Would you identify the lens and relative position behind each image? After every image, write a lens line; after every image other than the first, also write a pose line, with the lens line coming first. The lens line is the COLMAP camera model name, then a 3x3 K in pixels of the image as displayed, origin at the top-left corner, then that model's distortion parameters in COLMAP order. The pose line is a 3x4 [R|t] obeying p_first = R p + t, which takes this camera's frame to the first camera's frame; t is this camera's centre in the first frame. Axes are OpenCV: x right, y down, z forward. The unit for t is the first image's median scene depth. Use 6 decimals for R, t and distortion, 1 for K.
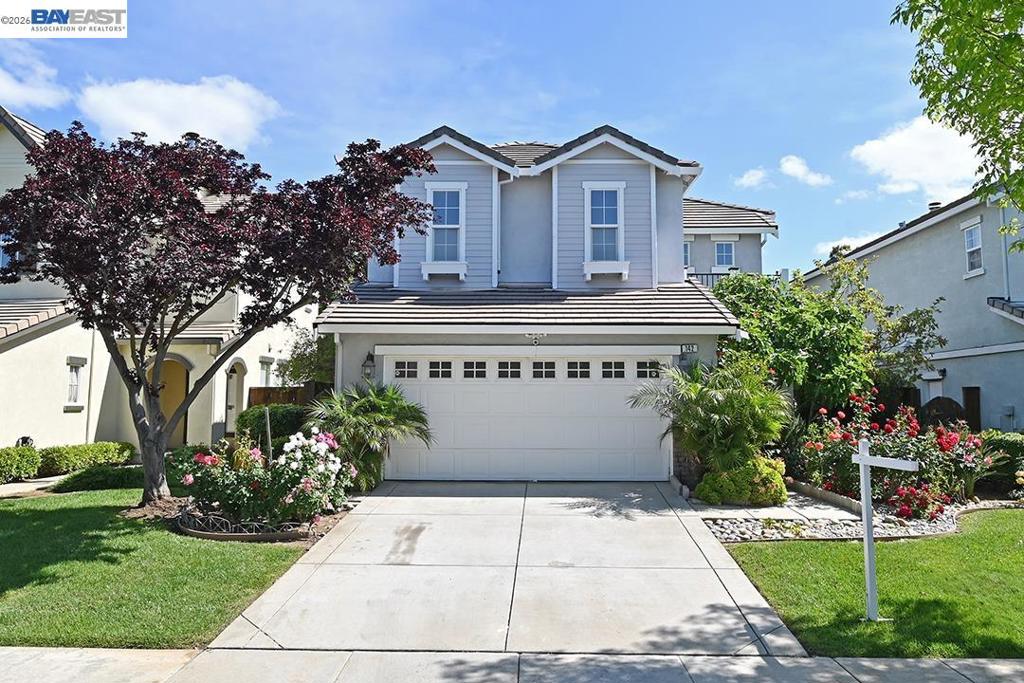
lens RADIAL K [[701.3, 0, 513.4], [0, 701.3, 340.8], [0, 0, 1]] dist [0.009929, -0.000019]
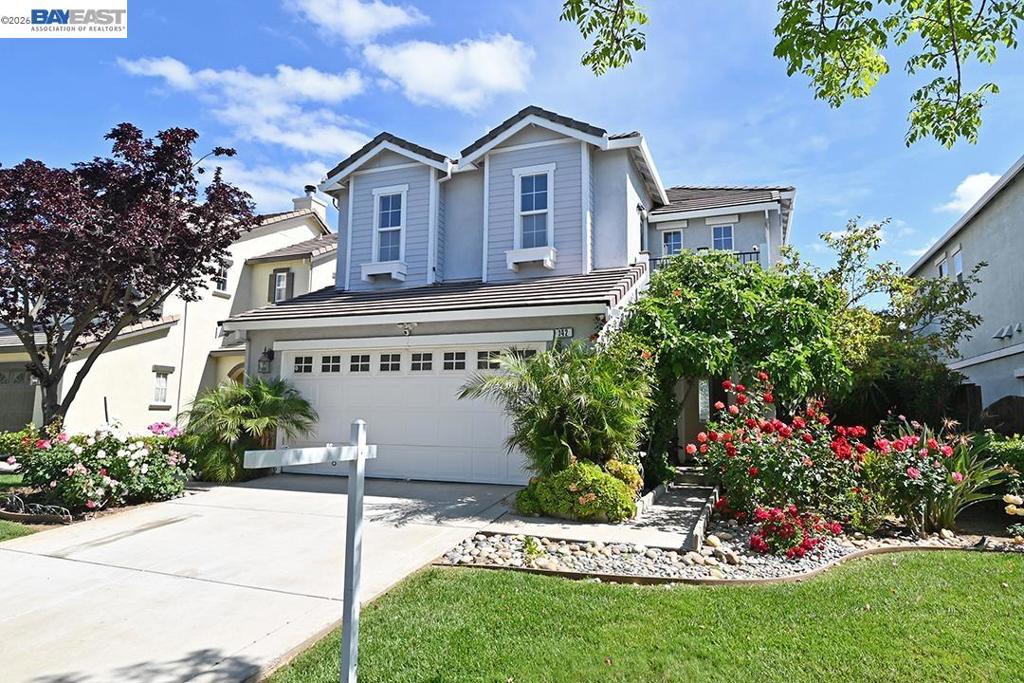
lens RADIAL K [[595.1, 0, 513.7], [0, 595.1, 343.7], [0, 0, 1]] dist [0.005639, -0.002033]
pose [[0.943690, -0.031137, -0.329361, 0.366293], [0.019691, 0.999083, -0.038031, 0.043119], [0.330243, 0.029404, 0.943438, 0.244736]]
